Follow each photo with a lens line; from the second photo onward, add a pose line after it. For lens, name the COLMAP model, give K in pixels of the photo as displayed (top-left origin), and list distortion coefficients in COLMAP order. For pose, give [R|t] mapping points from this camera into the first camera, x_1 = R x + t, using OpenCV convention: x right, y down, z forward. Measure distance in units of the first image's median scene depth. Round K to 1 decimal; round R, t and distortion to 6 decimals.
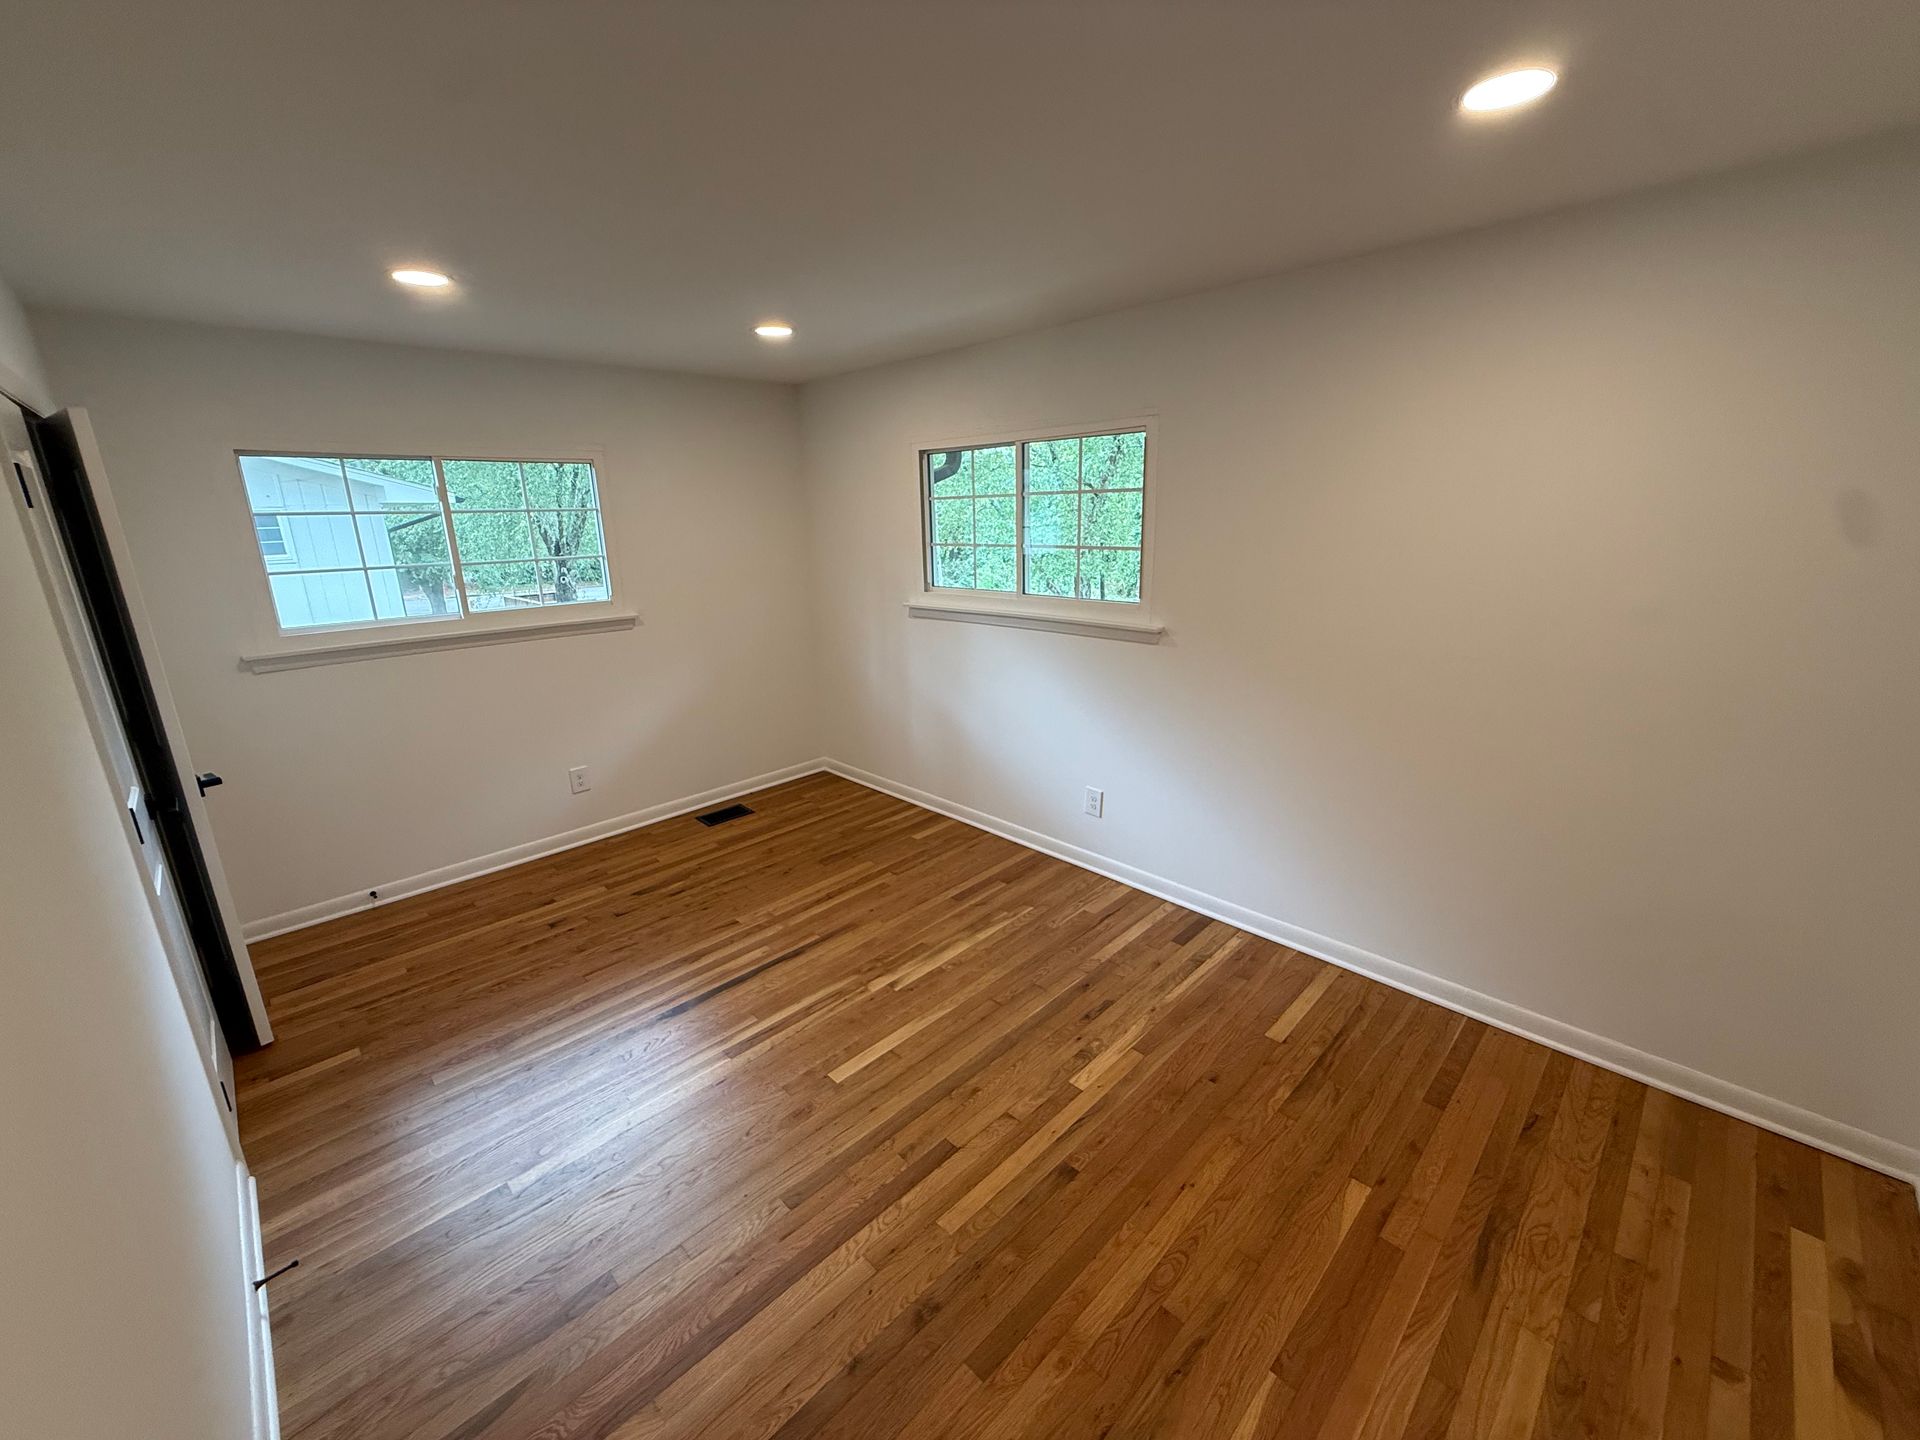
lens RADIAL K [[769.0, 0, 955.9], [0, 769.0, 717.8], [0, 0, 1]] dist [-0.000972, 0.001058]
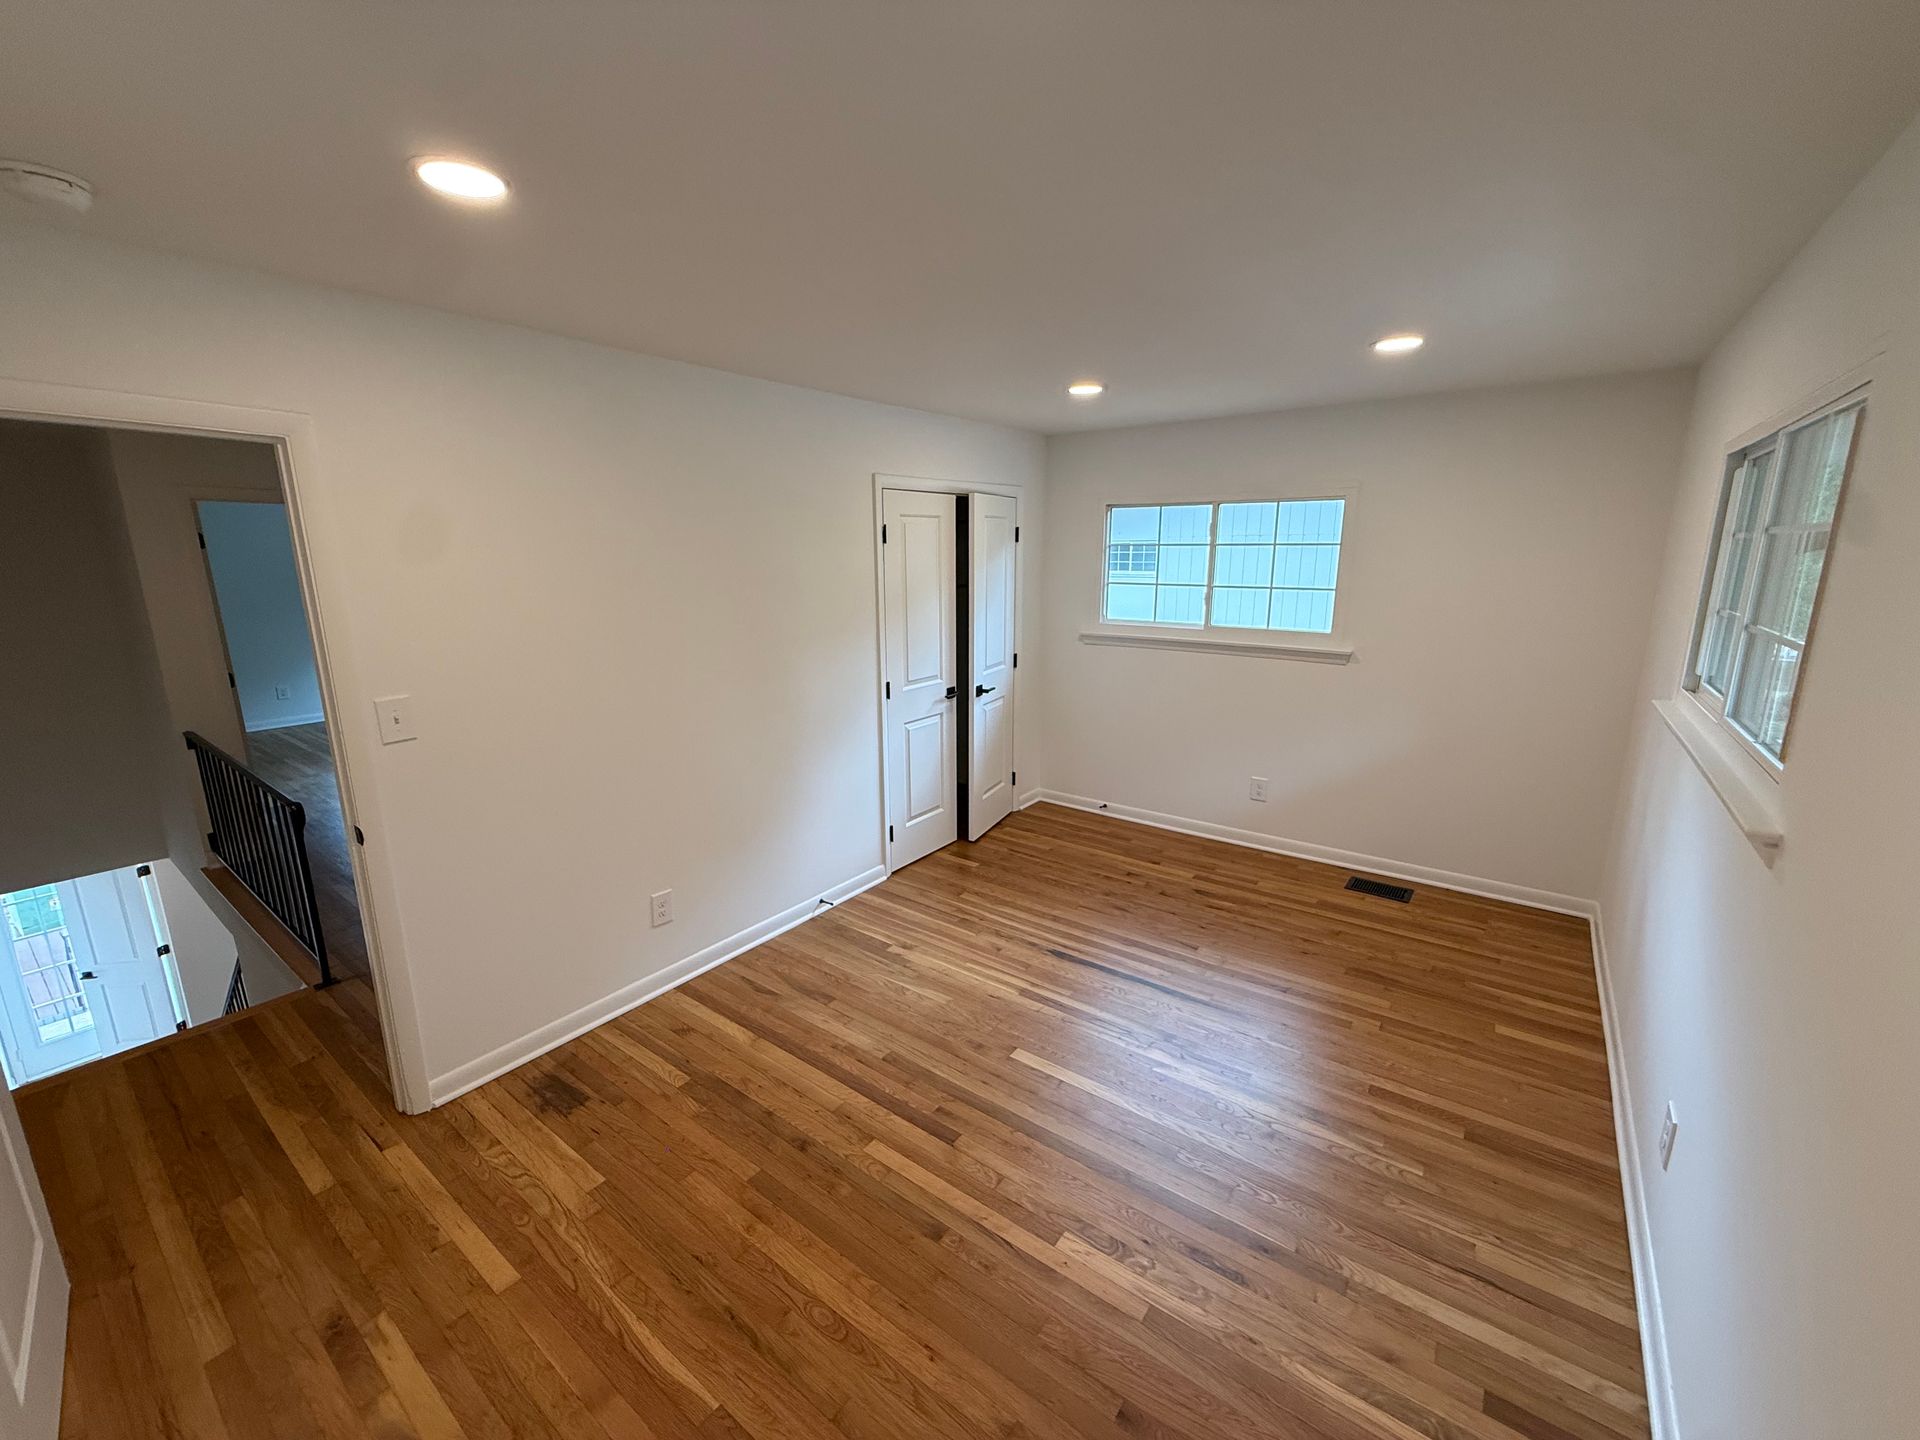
lens RADIAL K [[769.0, 0, 951.4], [0, 769.0, 718.4], [0, 0, 1]] dist [-0.000972, 0.001058]
pose [[0.147492, 0.235528, -0.960610, 0.599902], [-0.261109, 0.946049, 0.191867, -0.140023], [0.953975, 0.222525, 0.201034, 0.436490]]
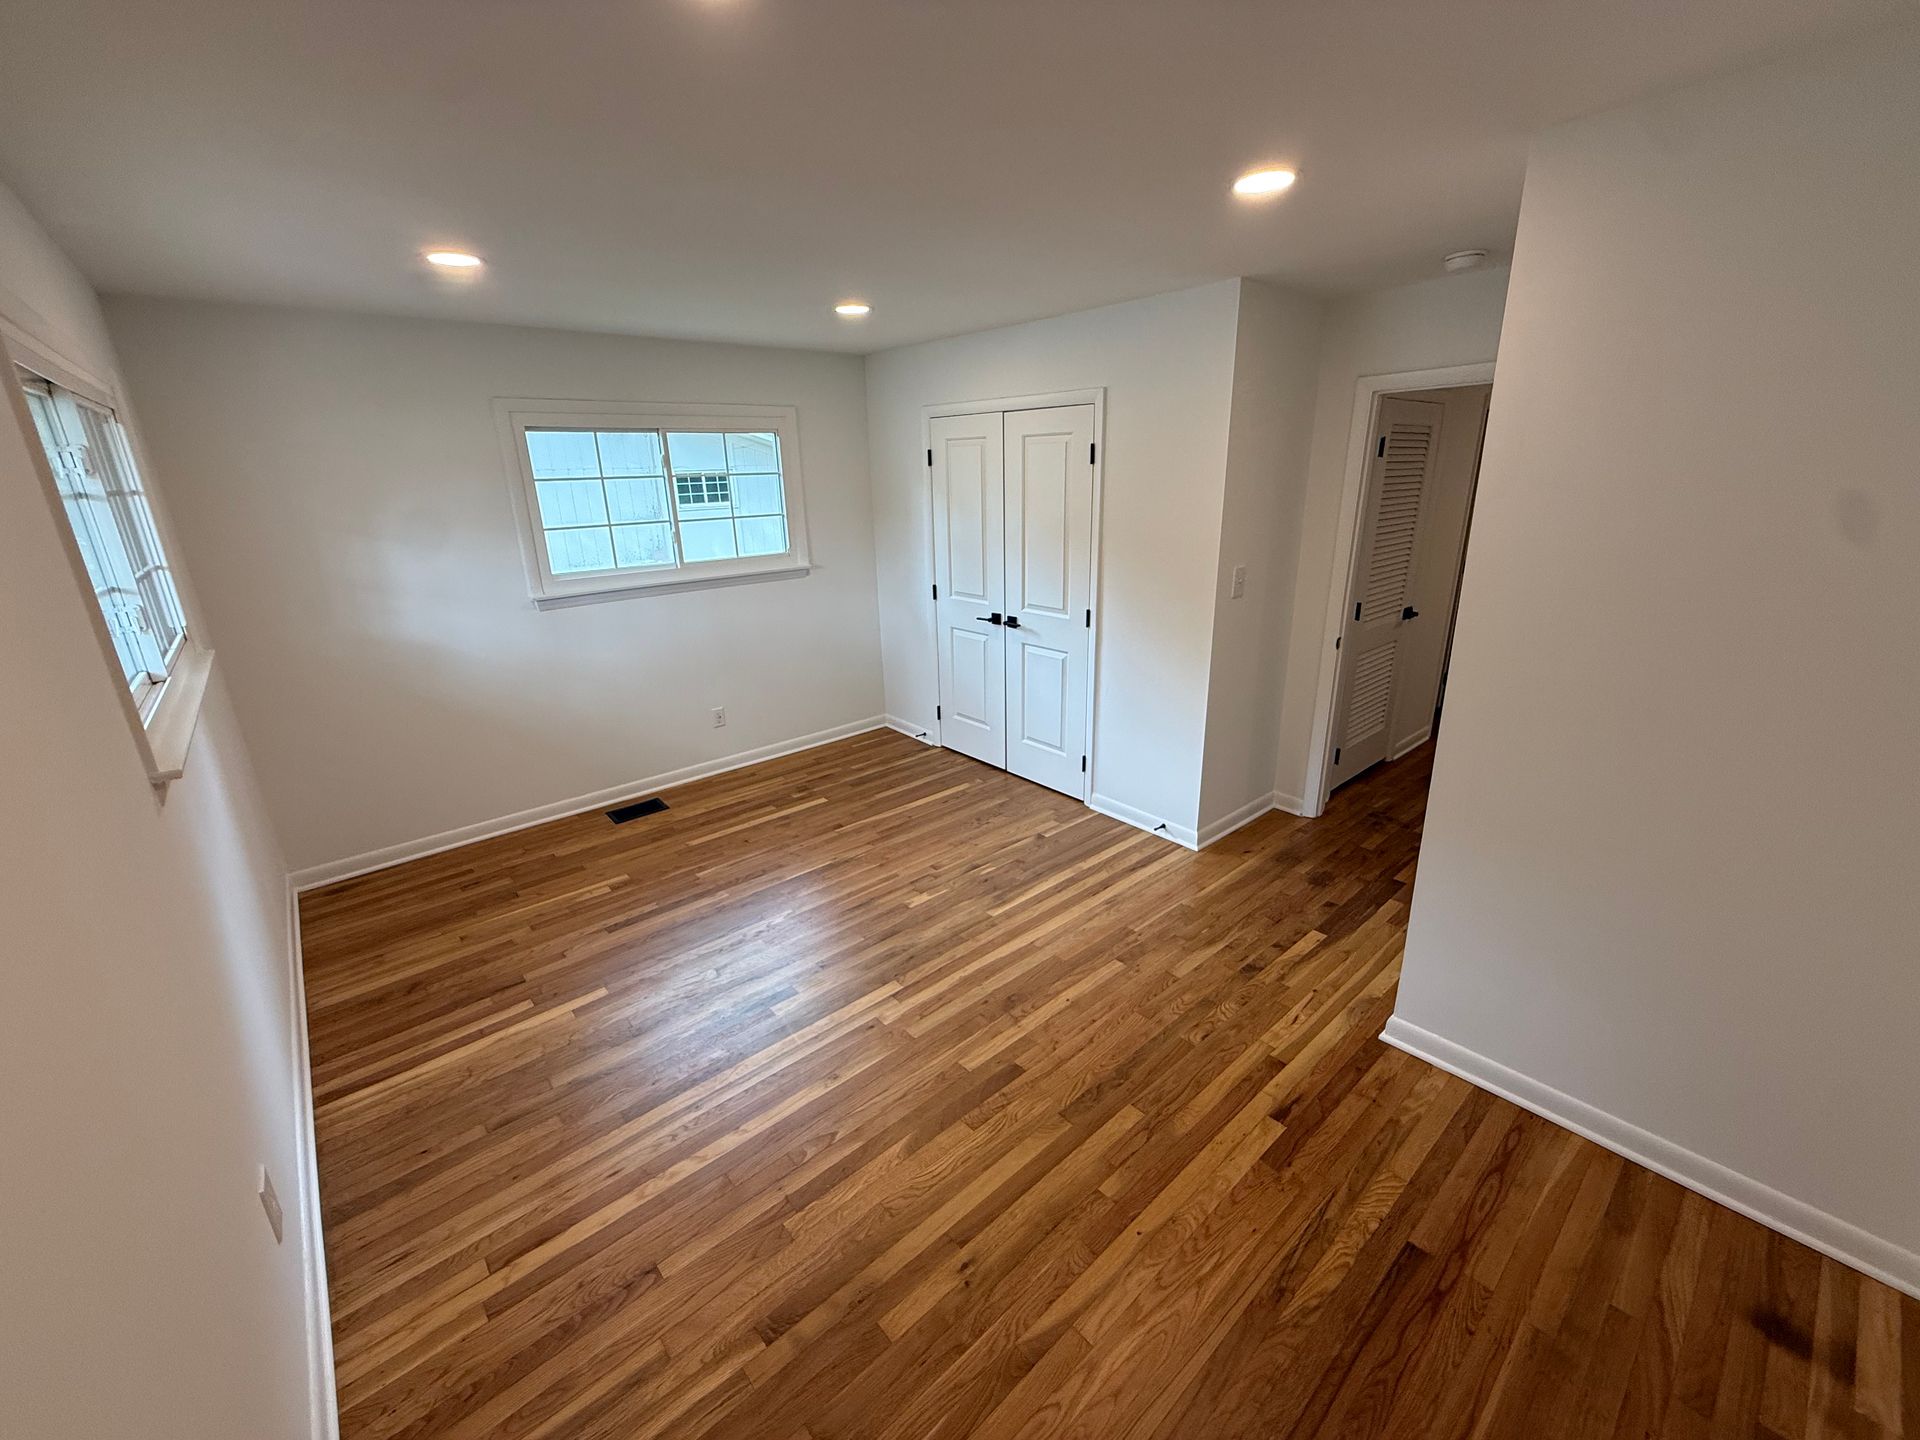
lens RADIAL K [[769.0, 0, 953.7], [0, 769.0, 719.8], [0, 0, 1]] dist [-0.000972, 0.001058]
pose [[0.997784, 0.010685, -0.065668, -0.148954], [-0.007712, 0.998940, 0.045376, 0.057124], [0.066083, -0.044769, 0.996809, -0.197504]]
